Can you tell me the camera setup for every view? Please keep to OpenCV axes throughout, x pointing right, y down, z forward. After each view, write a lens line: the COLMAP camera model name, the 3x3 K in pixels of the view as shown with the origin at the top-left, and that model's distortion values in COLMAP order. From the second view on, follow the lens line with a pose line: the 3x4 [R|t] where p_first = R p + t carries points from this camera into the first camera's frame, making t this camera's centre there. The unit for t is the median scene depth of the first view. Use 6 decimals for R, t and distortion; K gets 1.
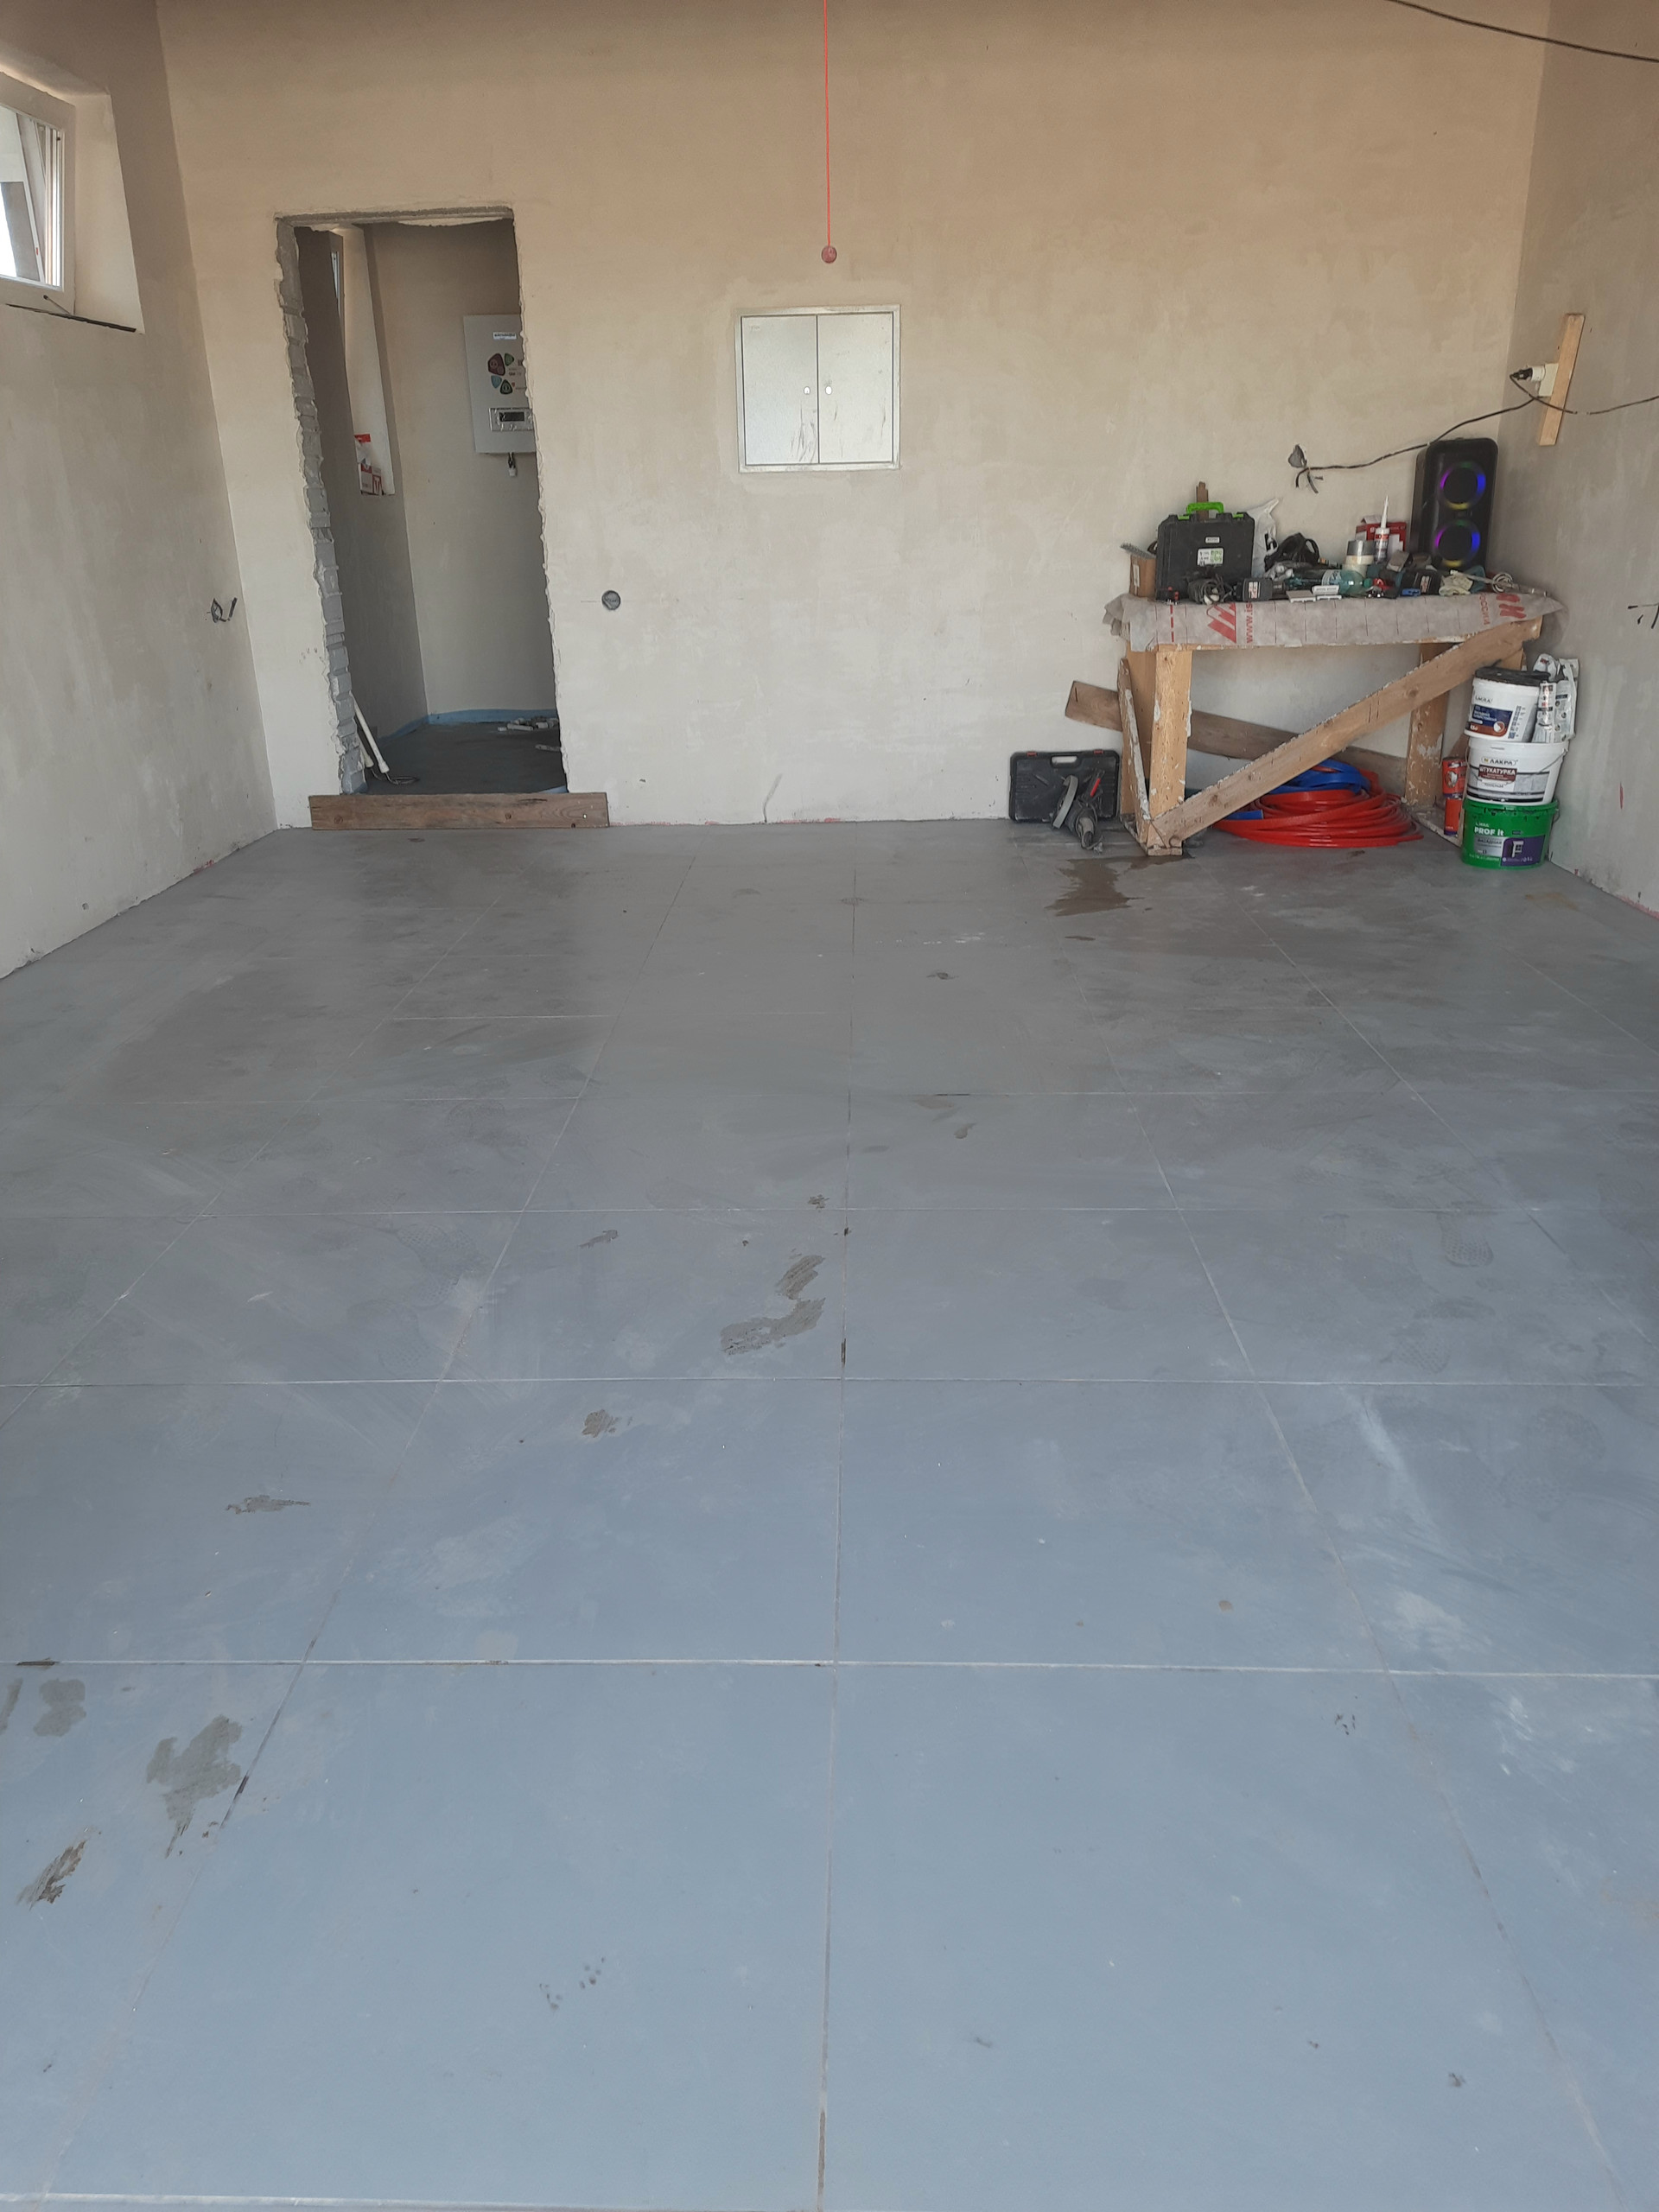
lens RADIAL K [[1574.6, 0, 828.5], [0, 1574.6, 1087.6], [0, 0, 1]] dist [0.072775, -0.064878]
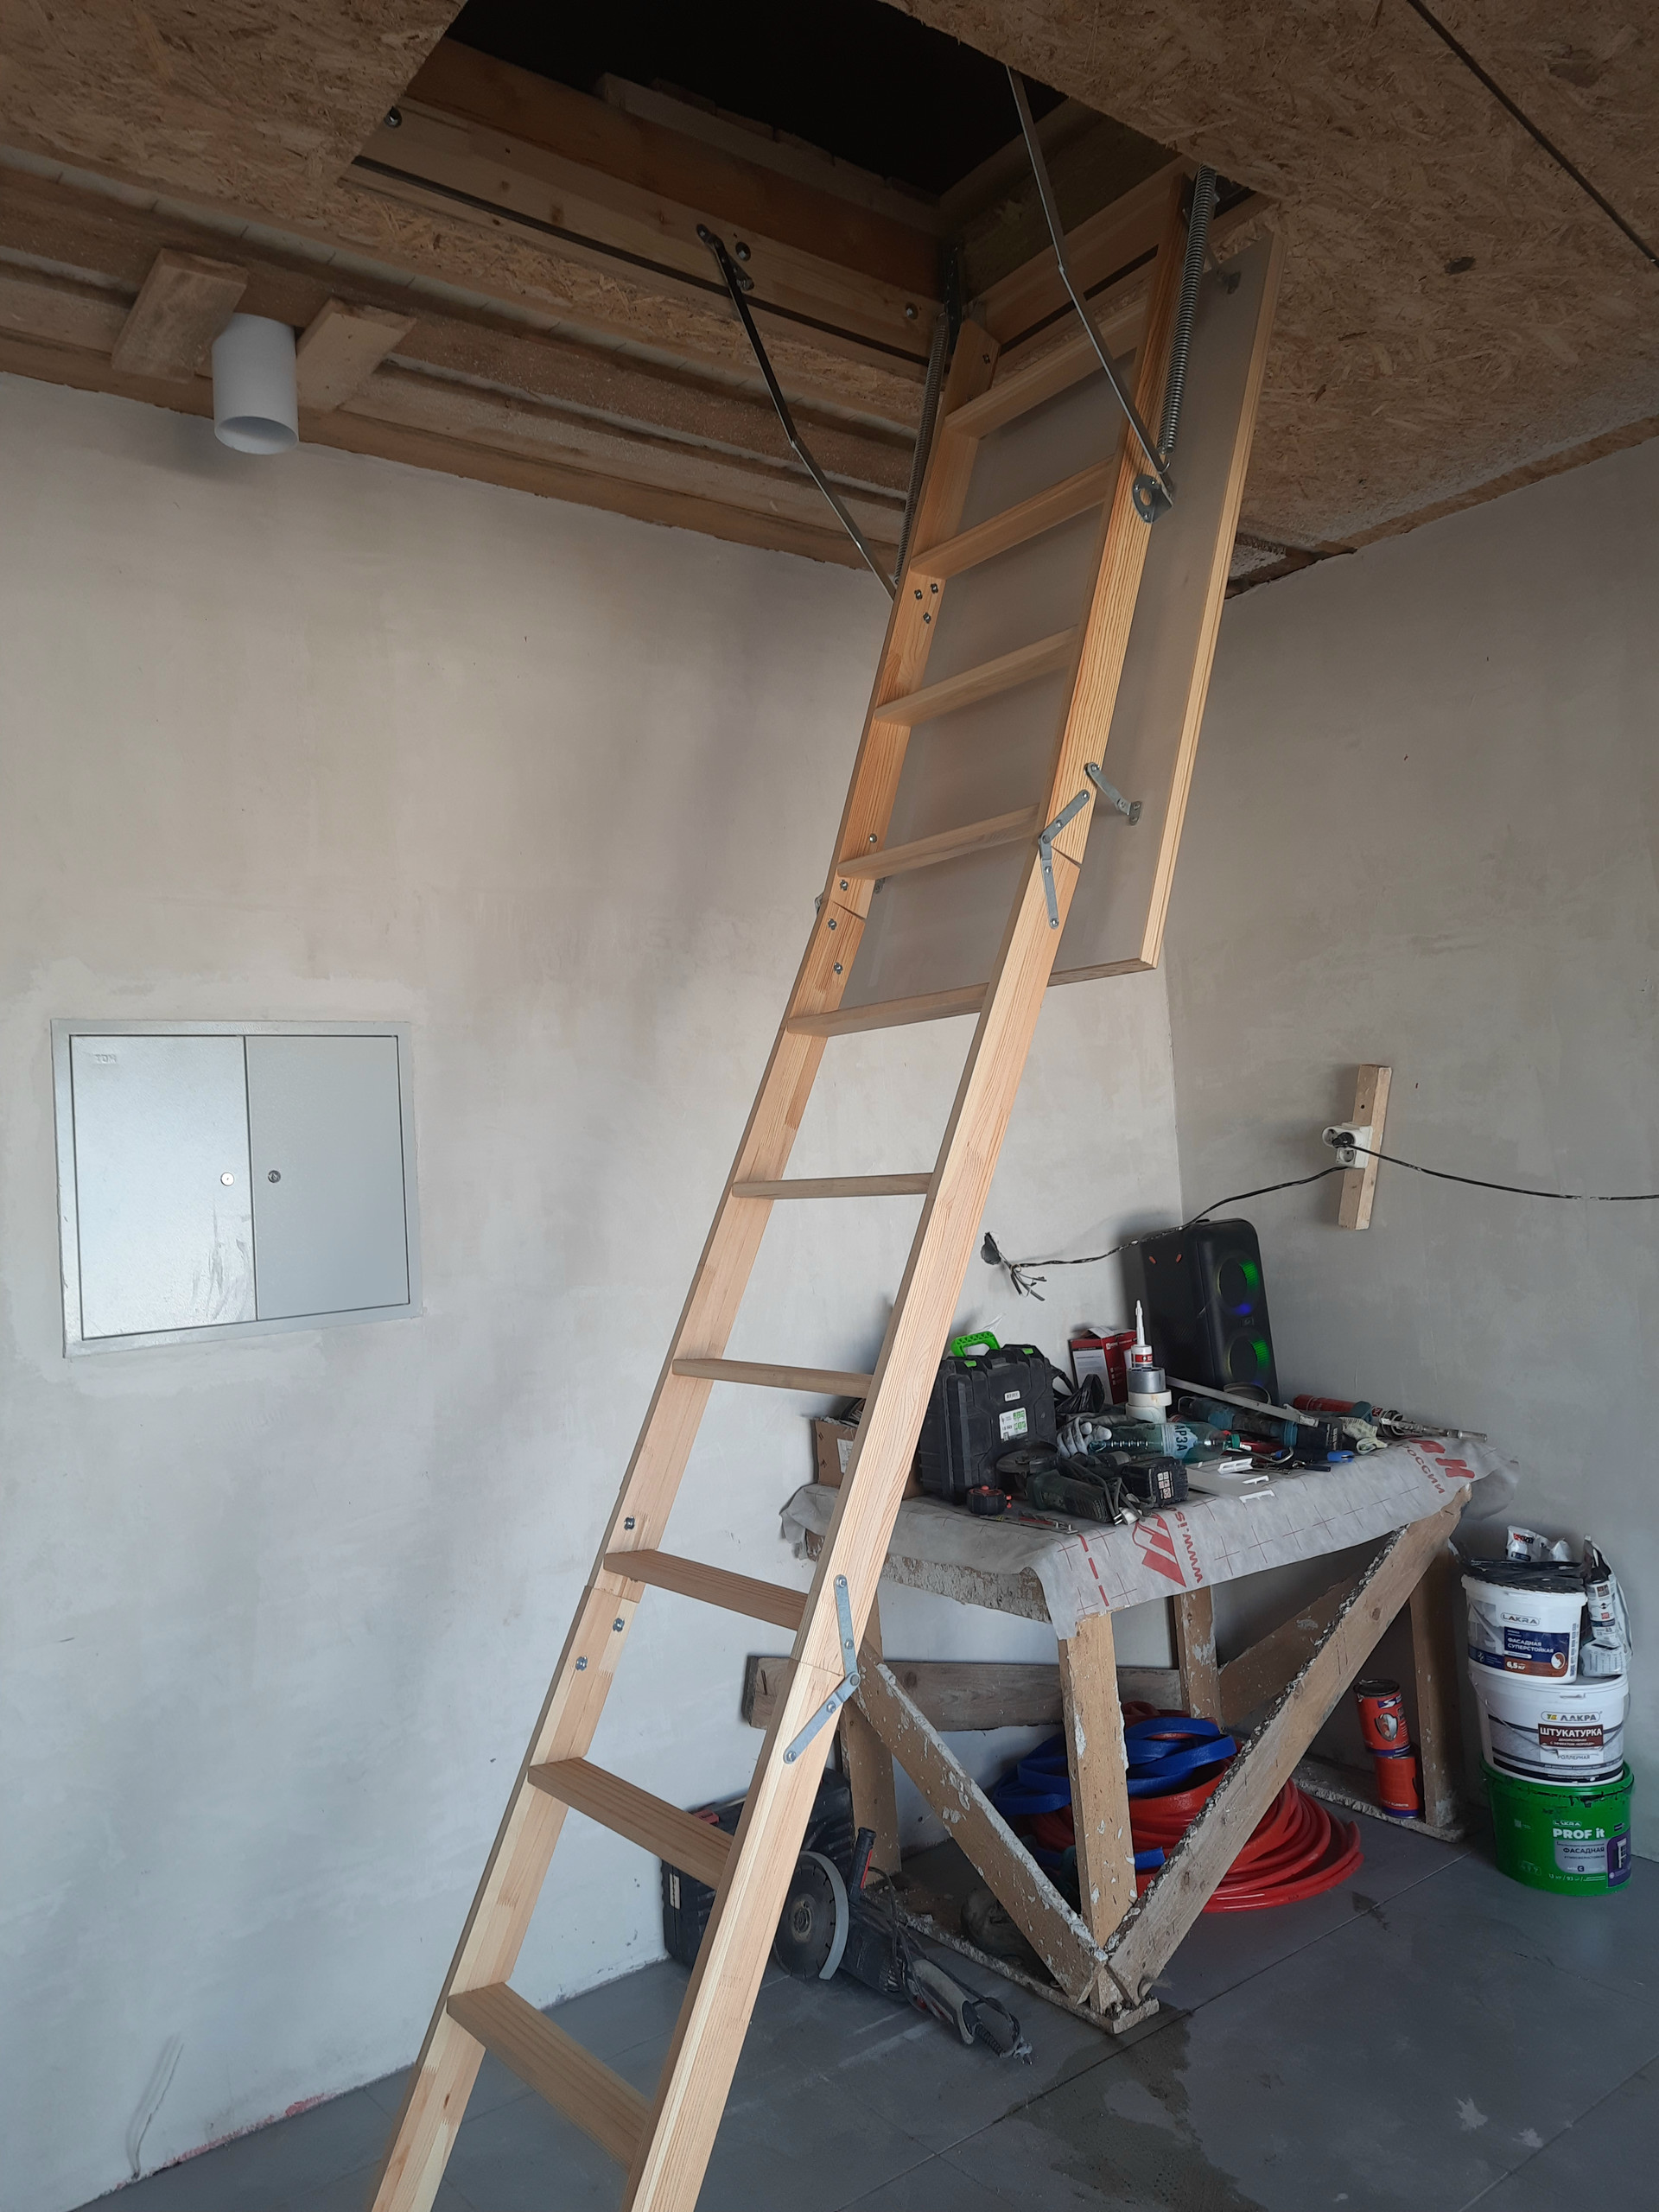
lens RADIAL K [[1574.6, 0, 811.5], [0, 1574.6, 1114.2], [0, 0, 1]] dist [0.072775, -0.064878]
pose [[0.783711, -0.005651, 0.621100, -0.183076], [0.253974, 0.915460, -0.312138, -0.286804], [-0.566829, 0.402369, 0.718891, 0.604677]]
